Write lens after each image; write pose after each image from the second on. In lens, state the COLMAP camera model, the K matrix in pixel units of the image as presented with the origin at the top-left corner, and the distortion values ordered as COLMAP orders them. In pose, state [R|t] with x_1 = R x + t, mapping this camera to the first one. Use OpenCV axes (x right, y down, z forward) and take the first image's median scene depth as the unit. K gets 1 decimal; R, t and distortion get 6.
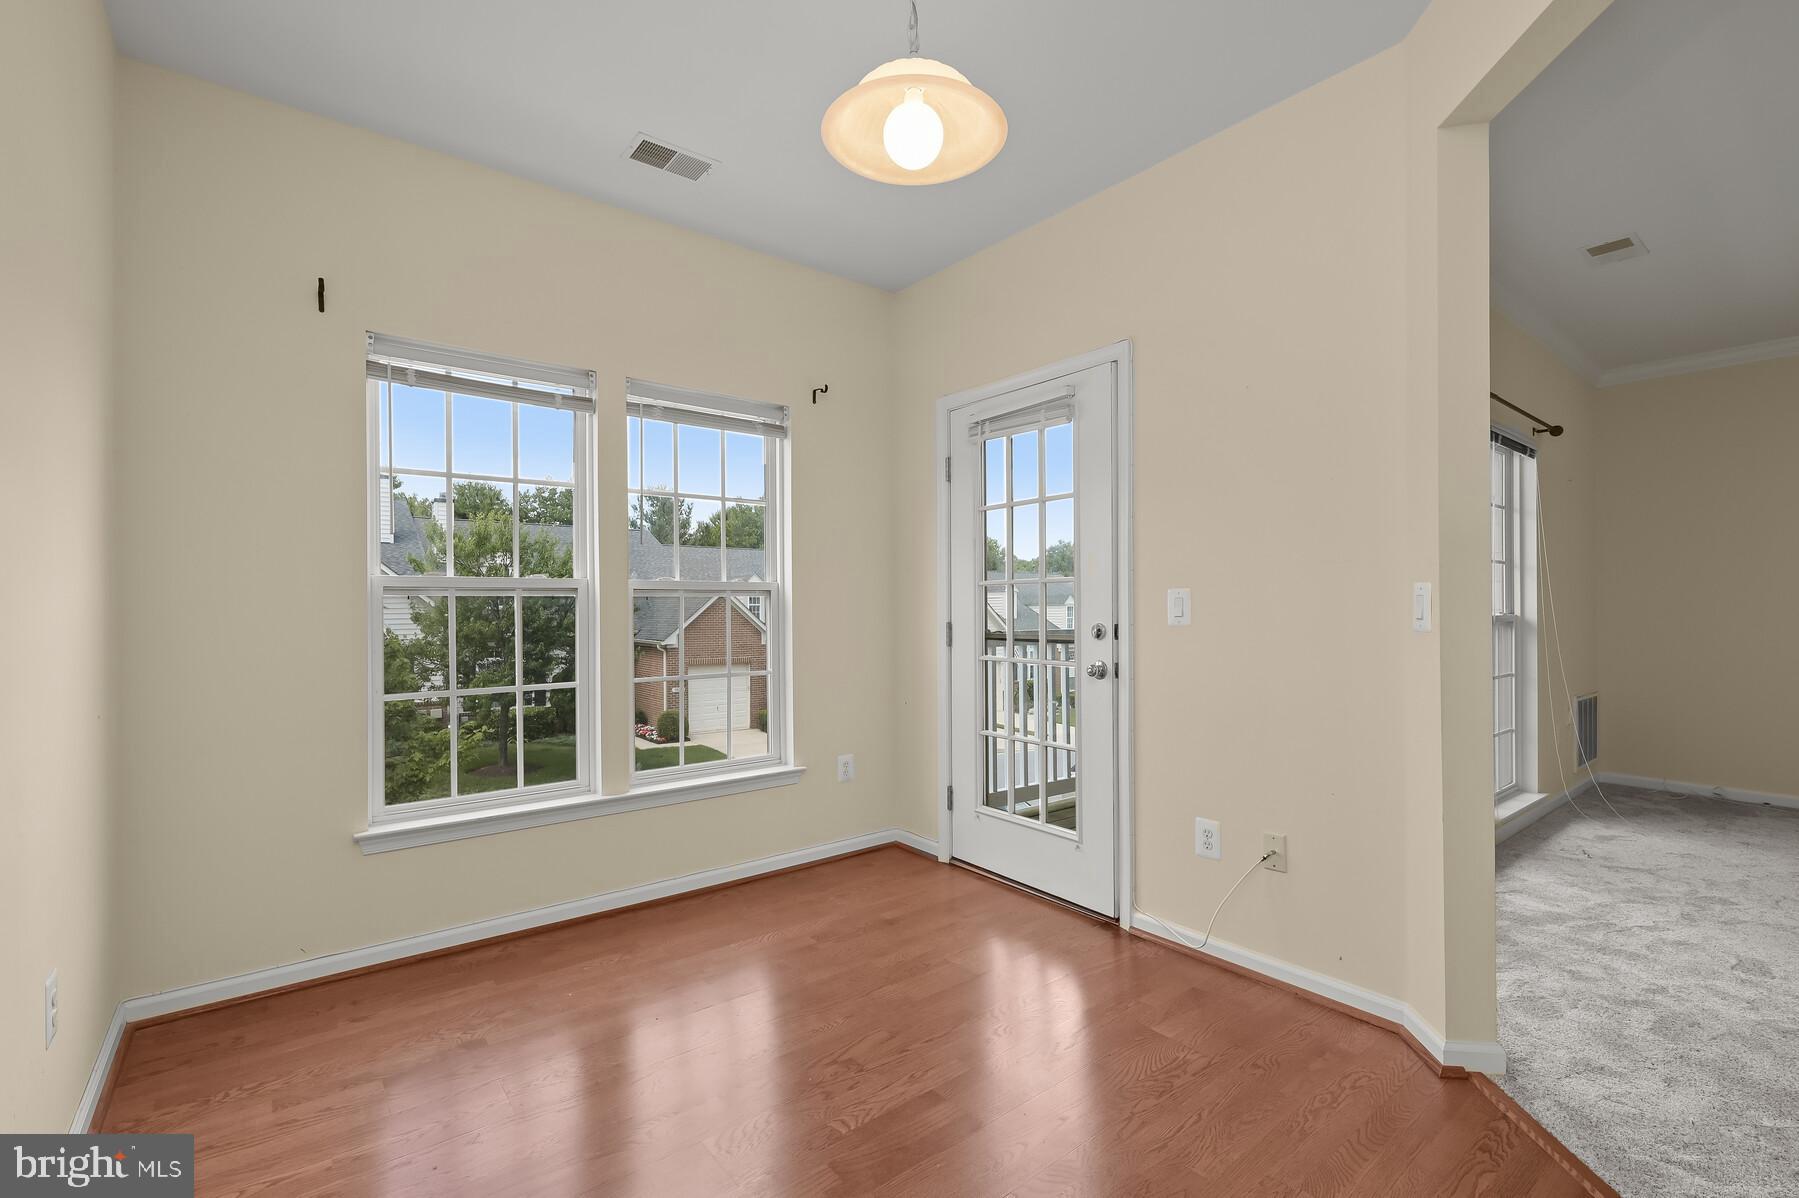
lens RADIAL K [[802.3, 0, 910.5], [0, 802.3, 626.4], [0, 0, 1]] dist [-0.000057, 0.000021]
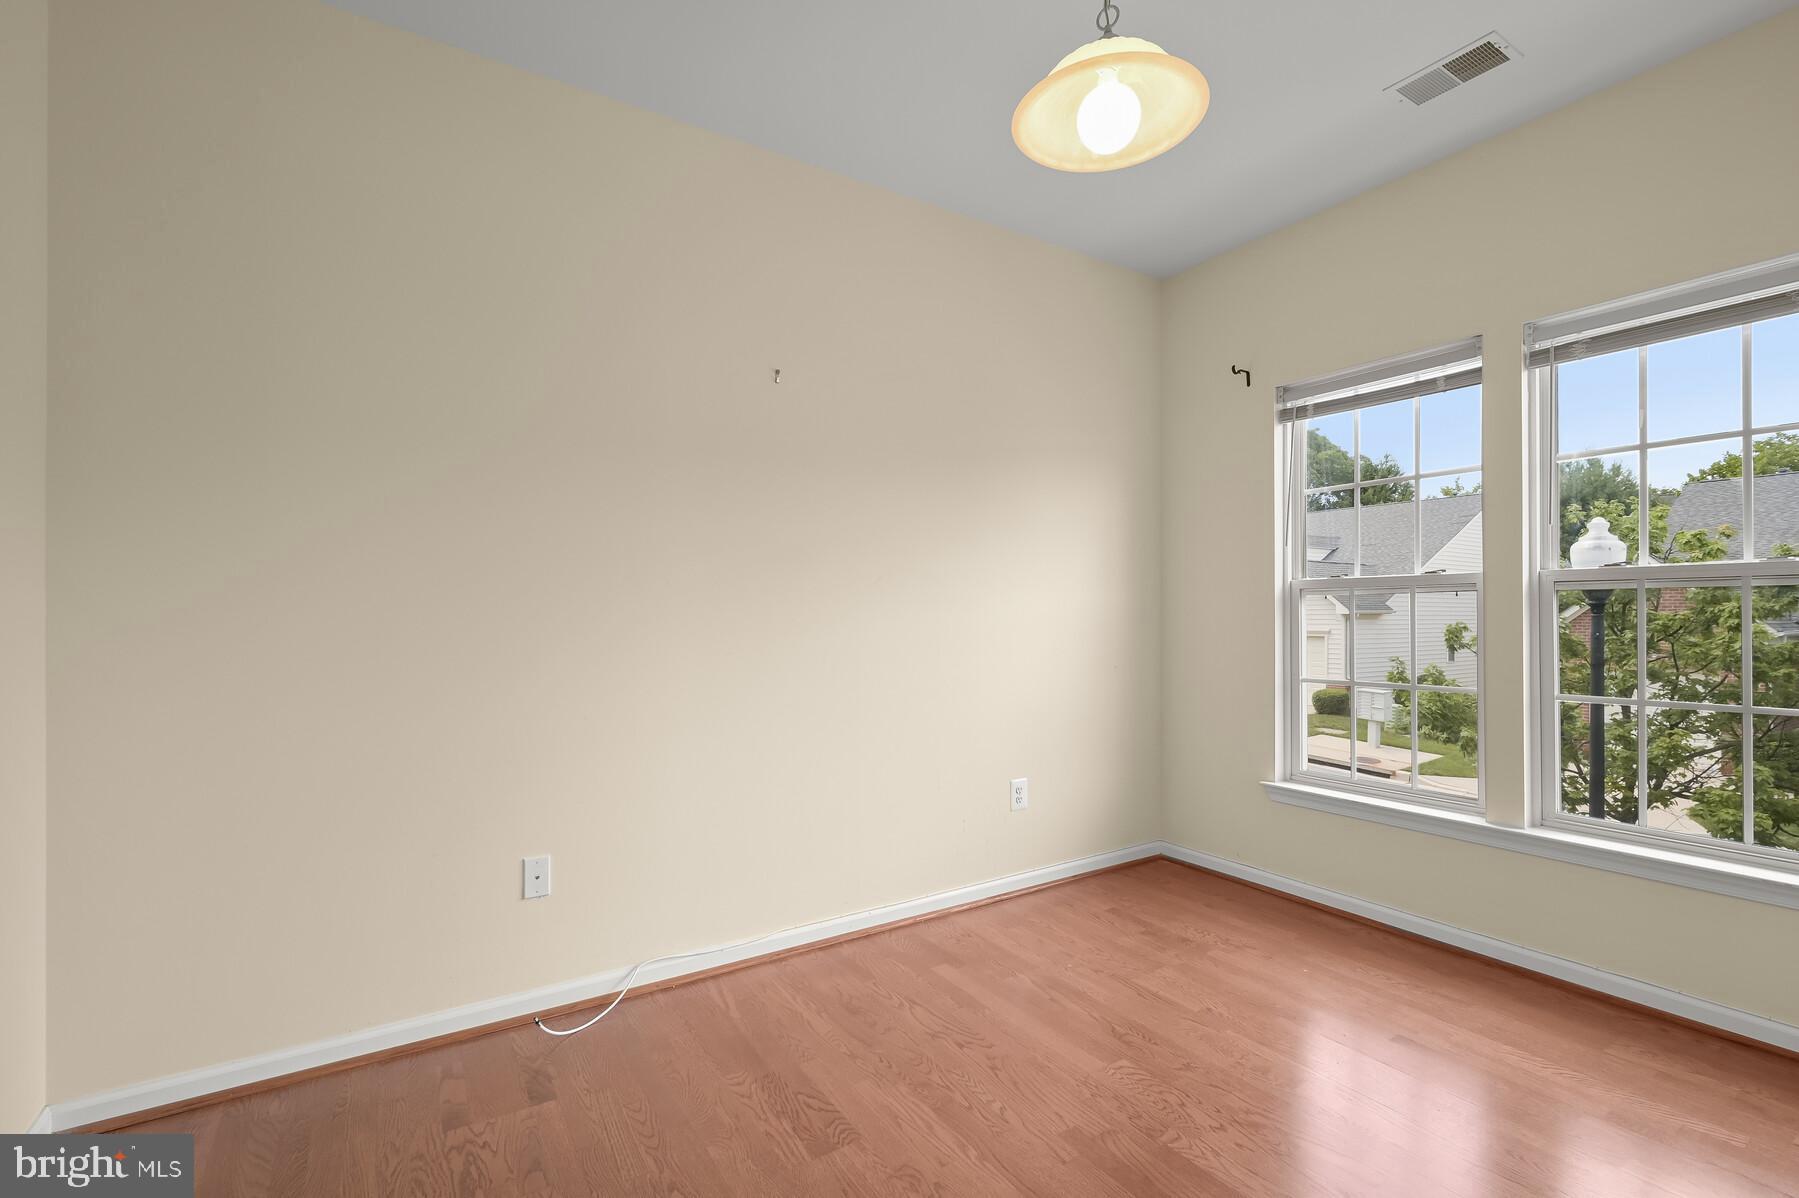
lens RADIAL K [[821.3, 0, 911.3], [0, 821.3, 611.9], [0, 0, 1]] dist [0.011354, 0.000091]
pose [[-0.107191, 0.008795, -0.994199, 0.586728], [-0.014307, 0.999844, 0.010388, -0.016186], [0.994135, 0.015337, -0.107049, 0.488864]]
